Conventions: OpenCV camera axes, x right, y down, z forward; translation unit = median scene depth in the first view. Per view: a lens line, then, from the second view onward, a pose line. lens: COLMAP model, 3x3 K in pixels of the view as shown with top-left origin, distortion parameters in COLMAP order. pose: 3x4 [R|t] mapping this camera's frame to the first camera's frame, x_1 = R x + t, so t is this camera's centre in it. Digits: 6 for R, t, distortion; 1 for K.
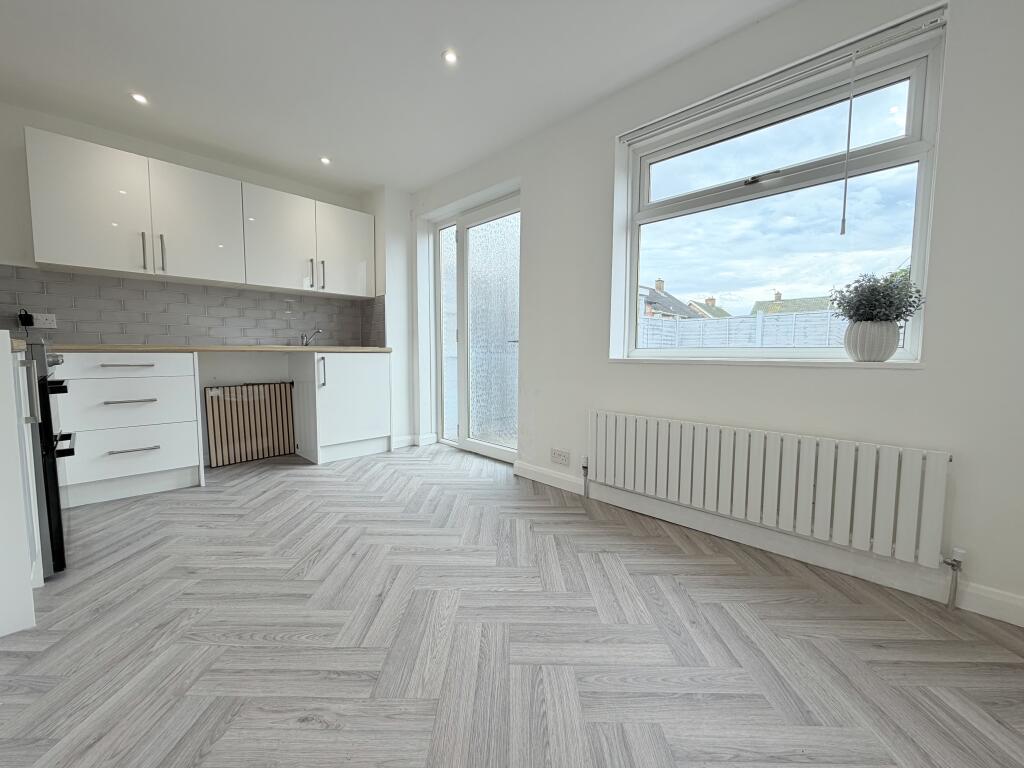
lens RADIAL K [[410.3, 0, 512.0], [0, 410.3, 382.7], [0, 0, 1]] dist [0.001099, 0.000165]
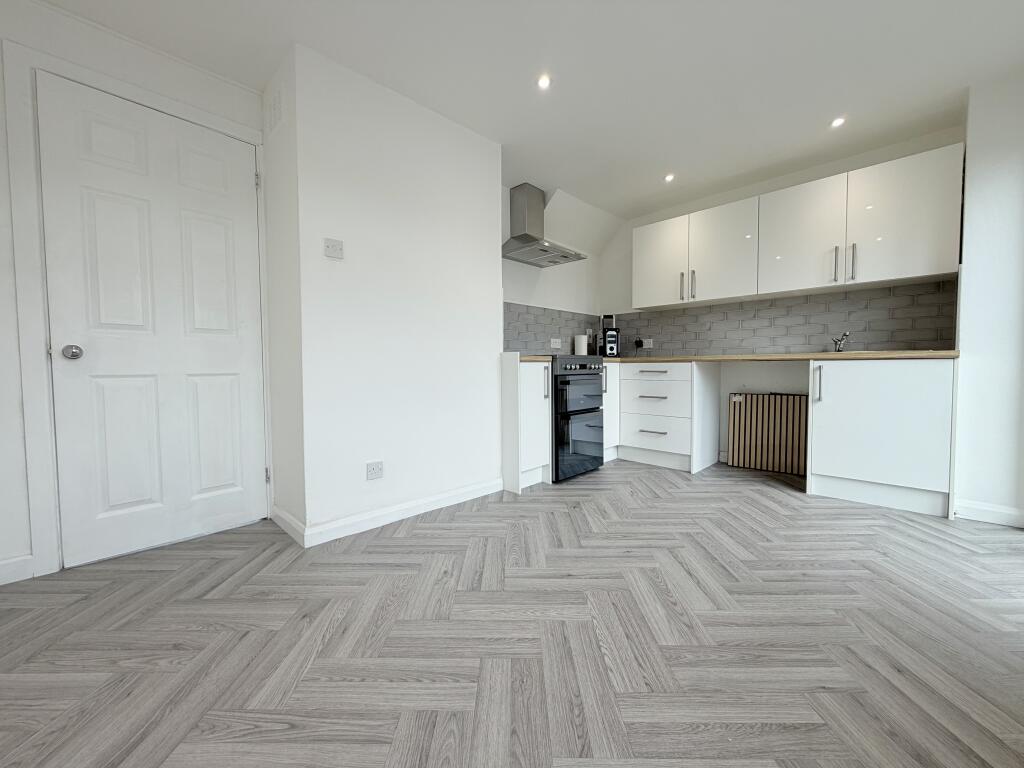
lens RADIAL K [[410.3, 0, 507.9], [0, 410.3, 386.7], [0, 0, 1]] dist [0.001099, 0.000165]
pose [[-0.014967, 0.045685, -0.998844, 0.404549], [-0.066852, 0.996675, 0.046588, -0.018965], [0.997651, 0.067472, -0.011863, 0.422293]]
